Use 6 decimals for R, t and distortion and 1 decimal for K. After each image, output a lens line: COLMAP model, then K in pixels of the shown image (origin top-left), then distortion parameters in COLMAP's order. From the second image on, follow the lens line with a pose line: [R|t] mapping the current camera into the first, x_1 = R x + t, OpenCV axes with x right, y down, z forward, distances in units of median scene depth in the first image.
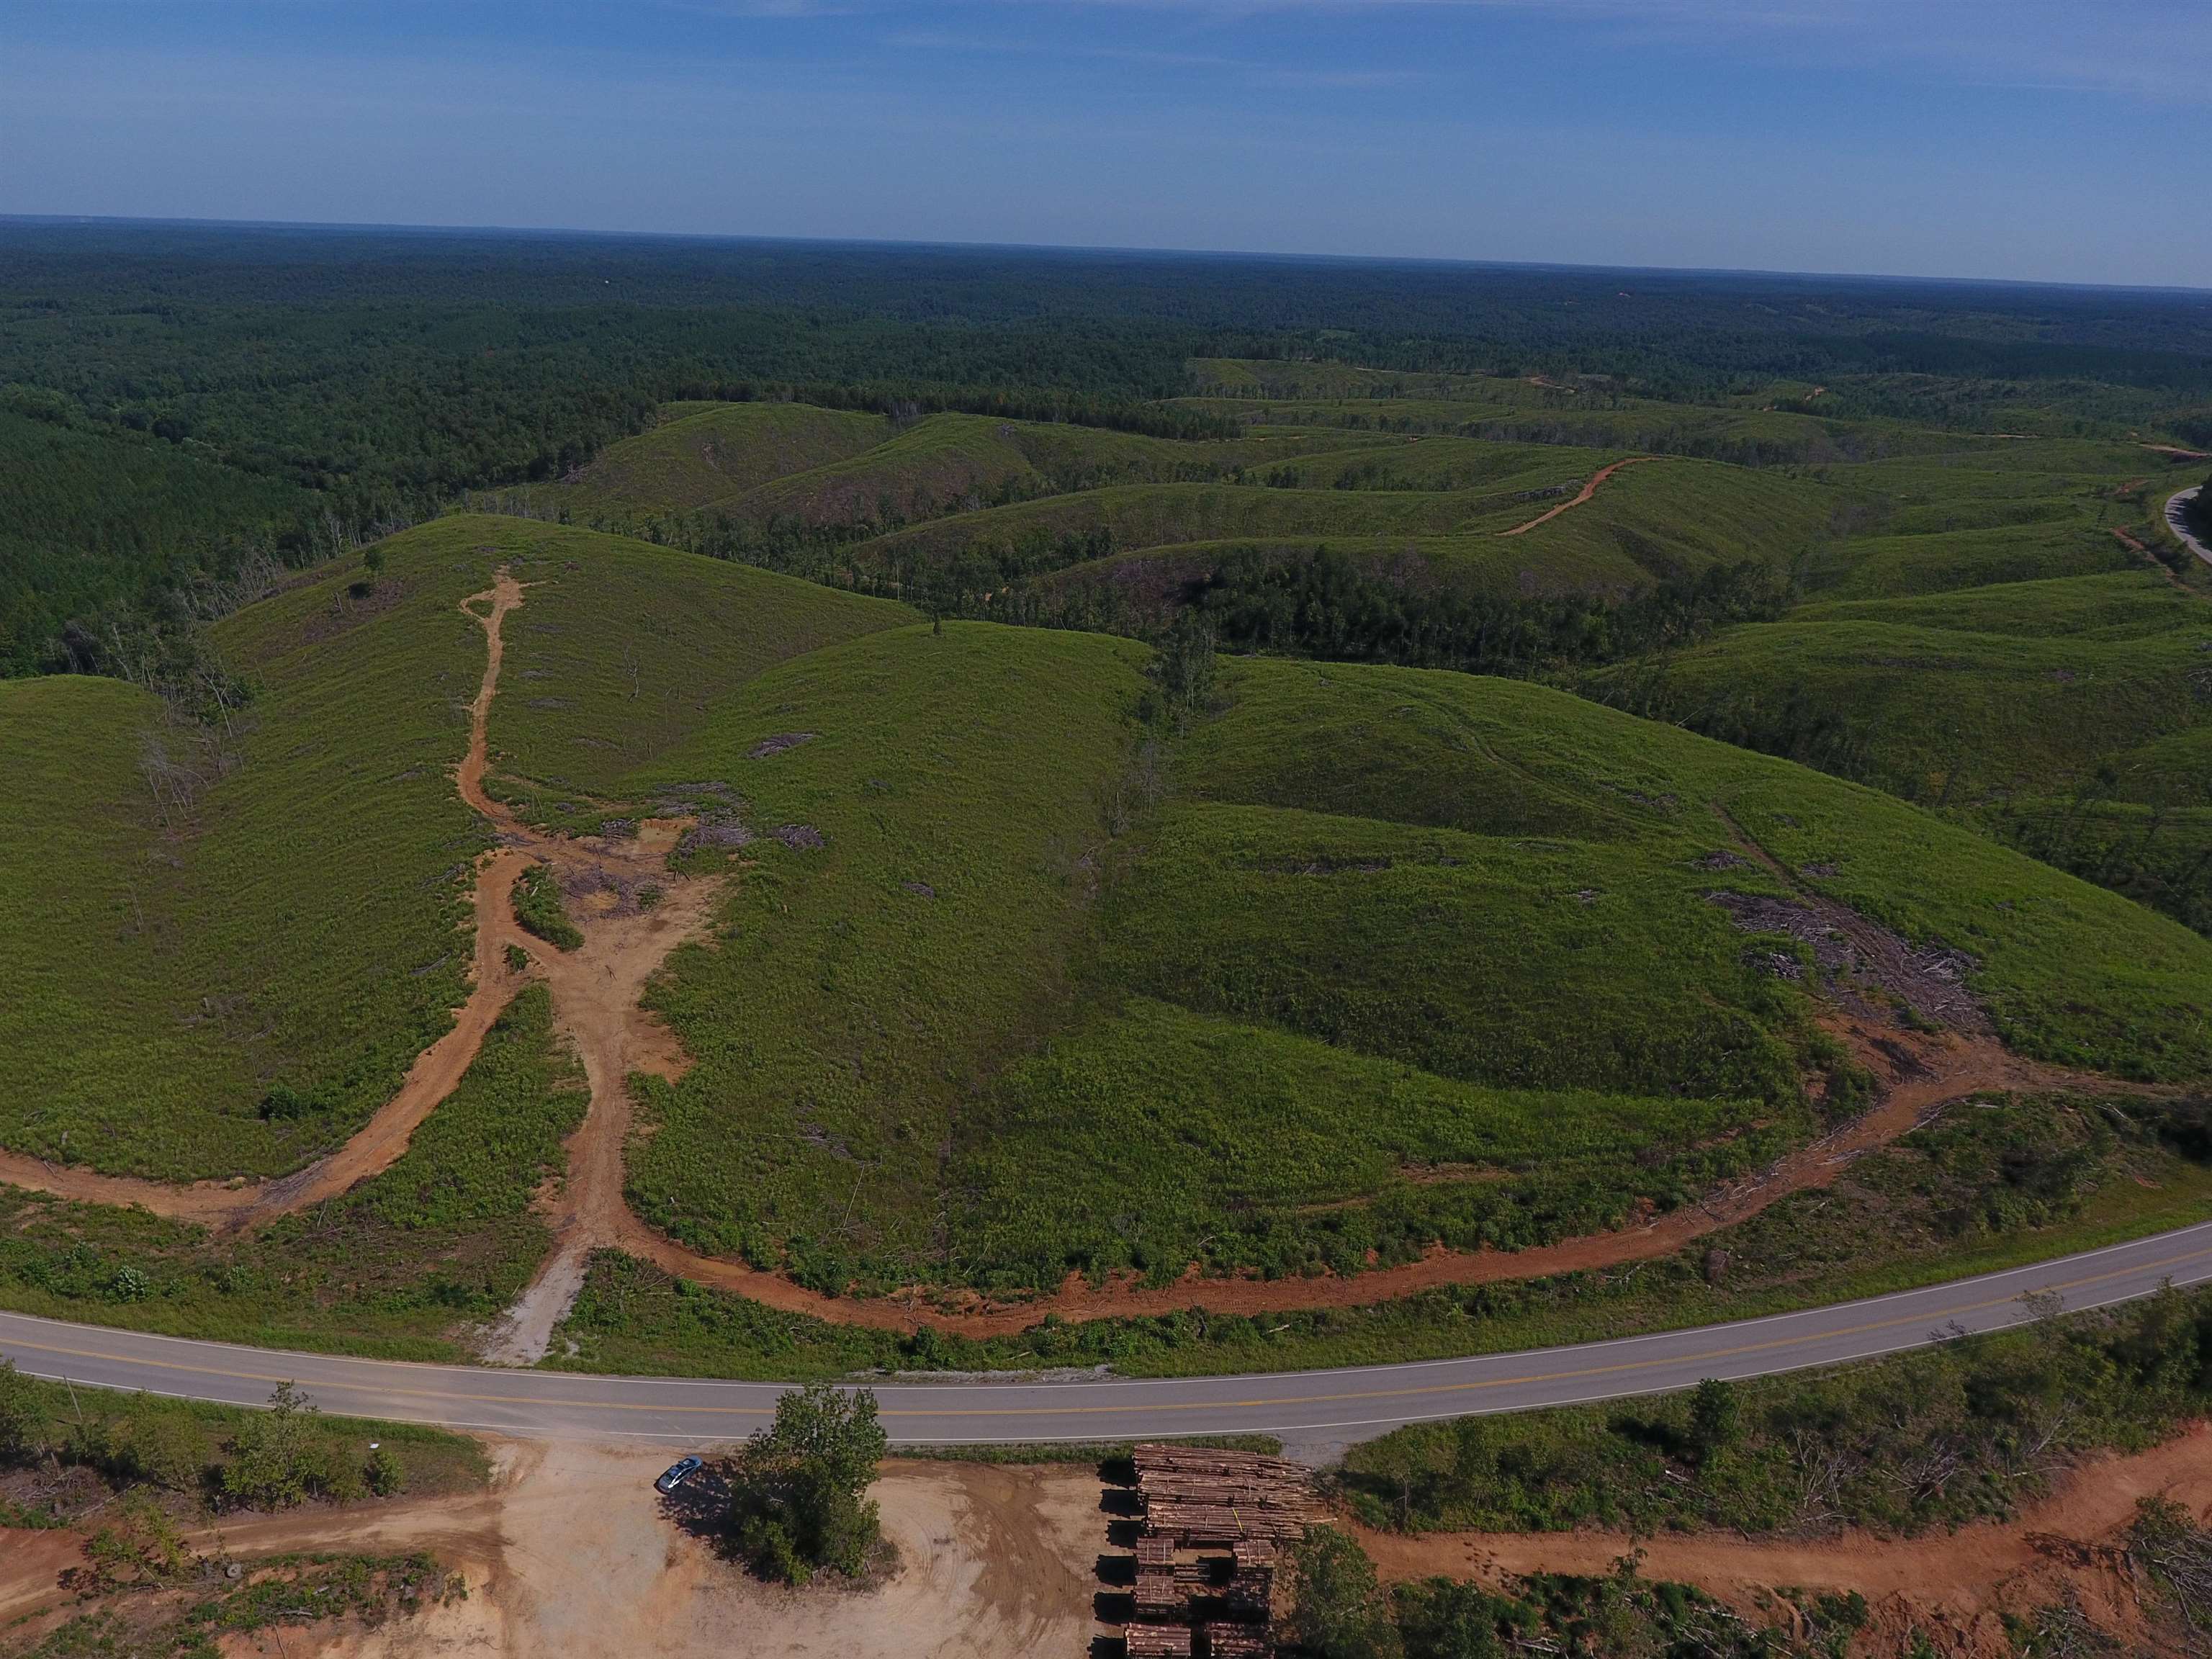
lens RADIAL K [[1314.4, 0, 1084.2], [0, 1314.4, 814.1], [0, 0, 1]] dist [-0.001568, -0.001979]
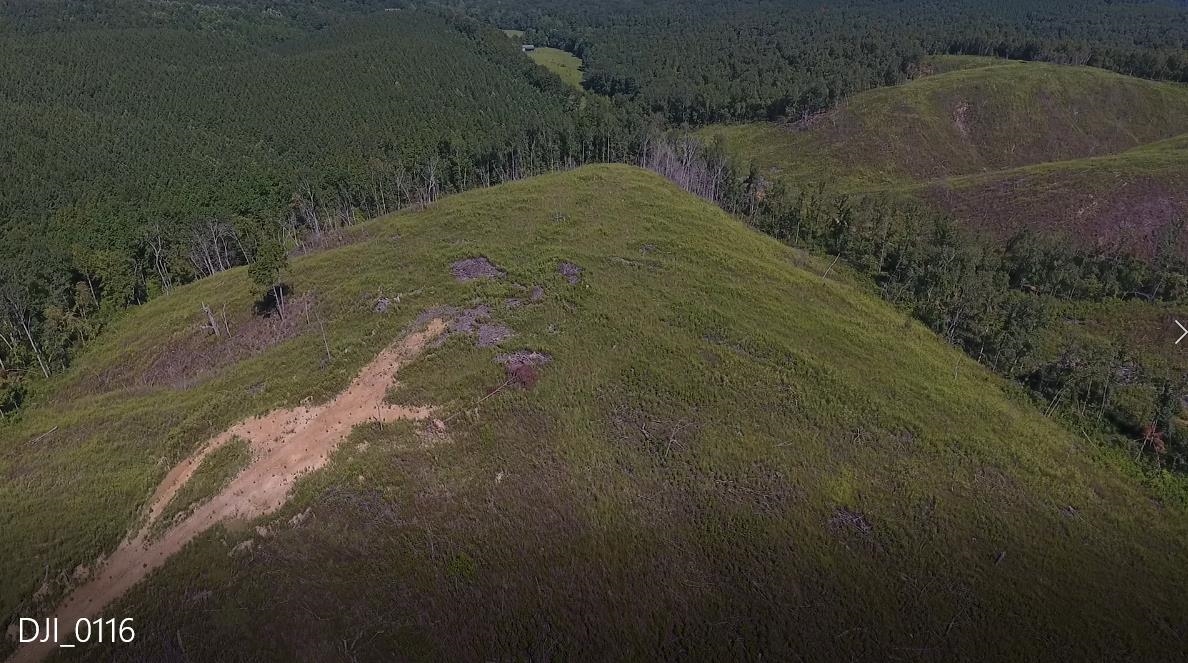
lens RADIAL K [[732.1, 0, 589.4], [0, 732.1, 325.8], [0, 0, 1]] dist [-0.002924, 0.000299]
pose [[0.734815, 0.299854, -0.608386, -0.463283], [-0.270848, 0.952074, 0.142113, -0.510253], [0.621842, 0.060353, 0.780814, 1.691924]]
